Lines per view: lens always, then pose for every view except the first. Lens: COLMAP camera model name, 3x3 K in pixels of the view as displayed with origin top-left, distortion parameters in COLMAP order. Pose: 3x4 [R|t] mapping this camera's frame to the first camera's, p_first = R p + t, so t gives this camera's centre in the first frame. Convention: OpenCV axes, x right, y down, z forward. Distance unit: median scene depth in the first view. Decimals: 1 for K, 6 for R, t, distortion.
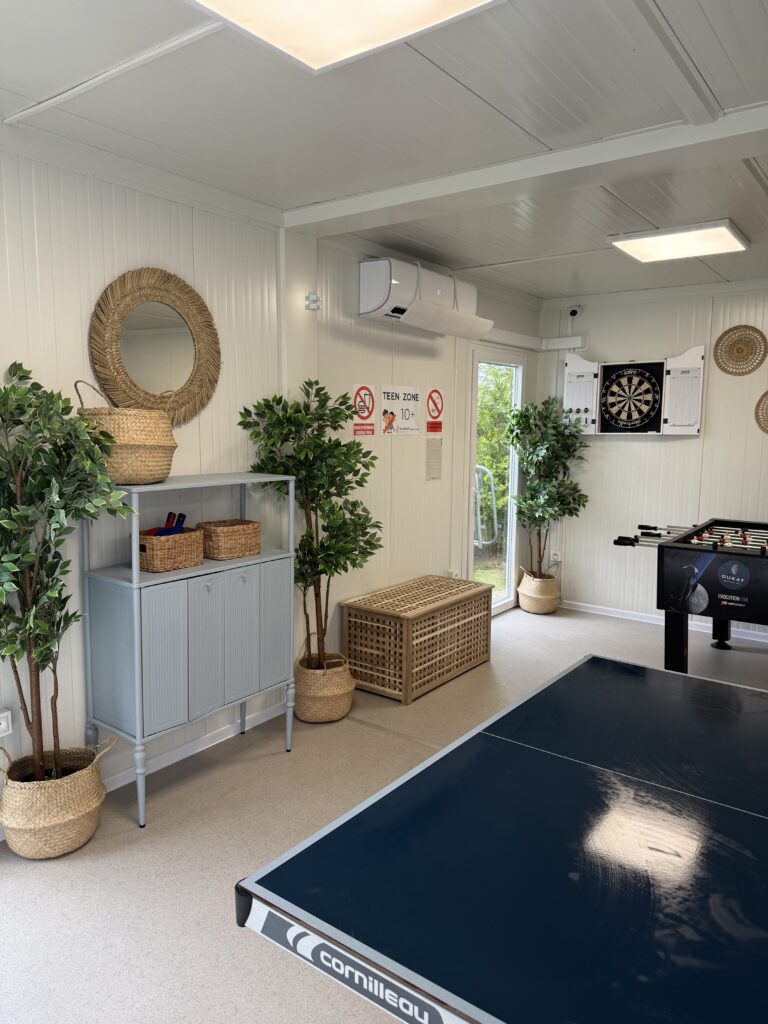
lens RADIAL K [[724.5, 0, 383.0], [0, 724.5, 513.7], [0, 0, 1]] dist [0.078990, -0.095804]
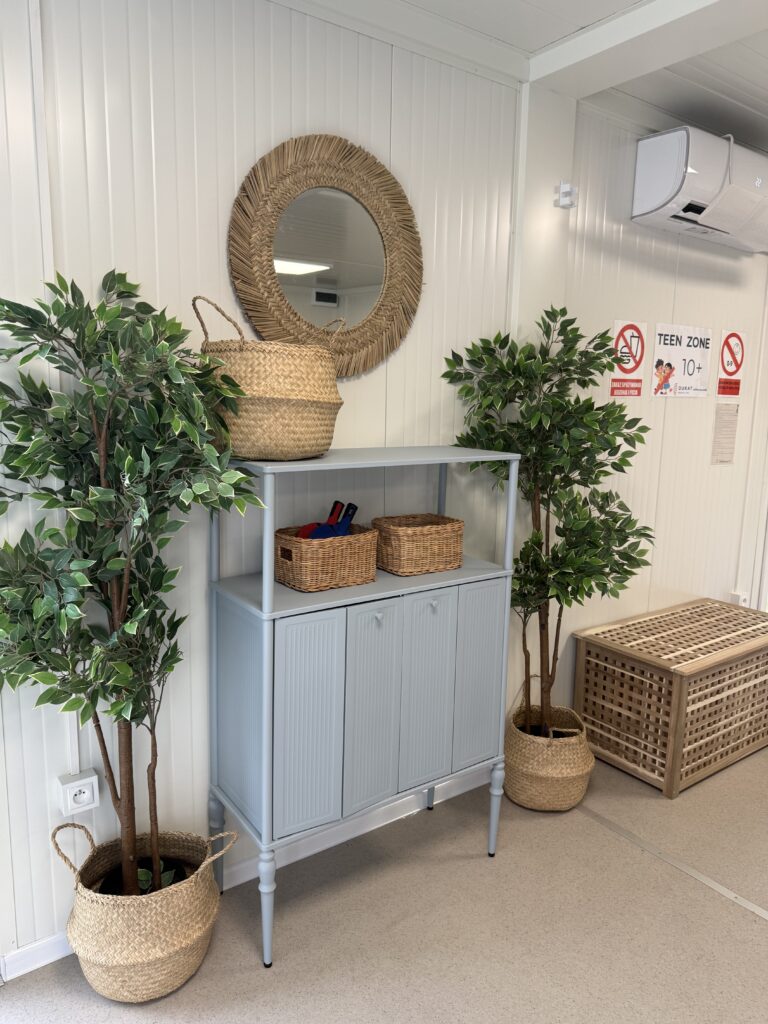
lens RADIAL K [[724.5, 0, 385.7], [0, 724.5, 516.8], [0, 0, 1]] dist [0.078990, -0.095804]
pose [[0.954116, 0.059781, -0.293410, -0.036961], [-0.047908, 0.997722, 0.047494, -0.018012], [0.295580, -0.031258, 0.954806, 0.296441]]
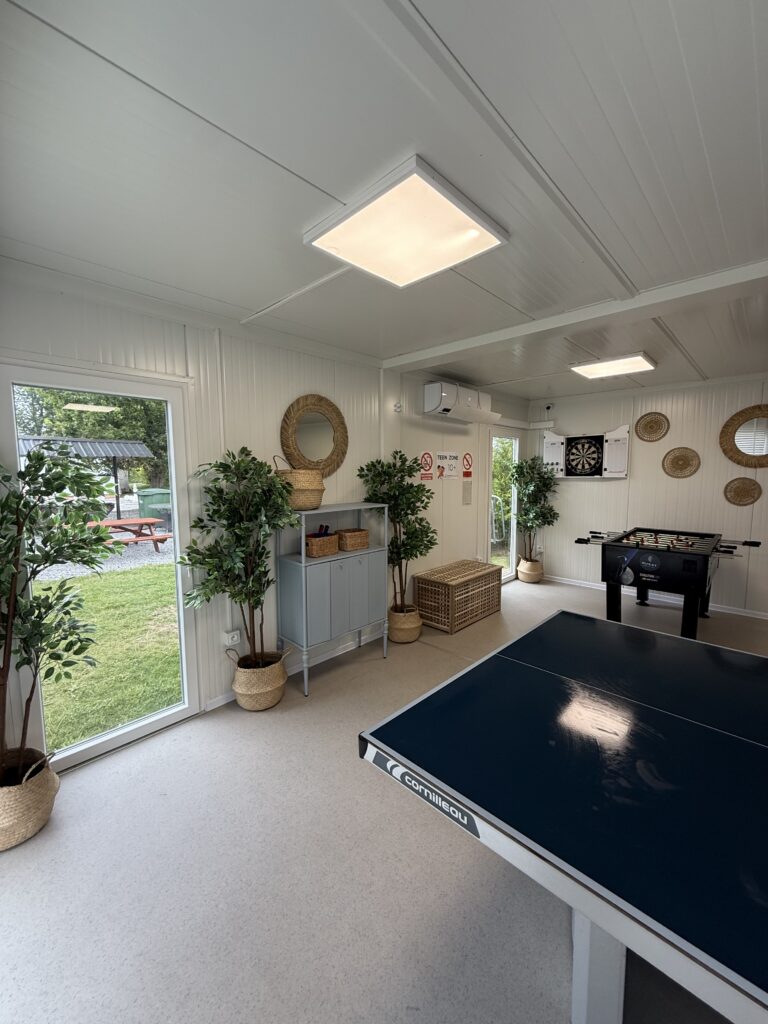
lens RADIAL K [[411.5, 0, 384.4], [0, 411.5, 509.0], [0, 0, 1]] dist [-0.001248, 0.000553]
pose [[0.992019, -0.002794, -0.126061, -0.002329], [-0.001032, 0.999541, -0.030275, -0.008500], [0.126088, 0.030163, 0.991560, -0.007037]]
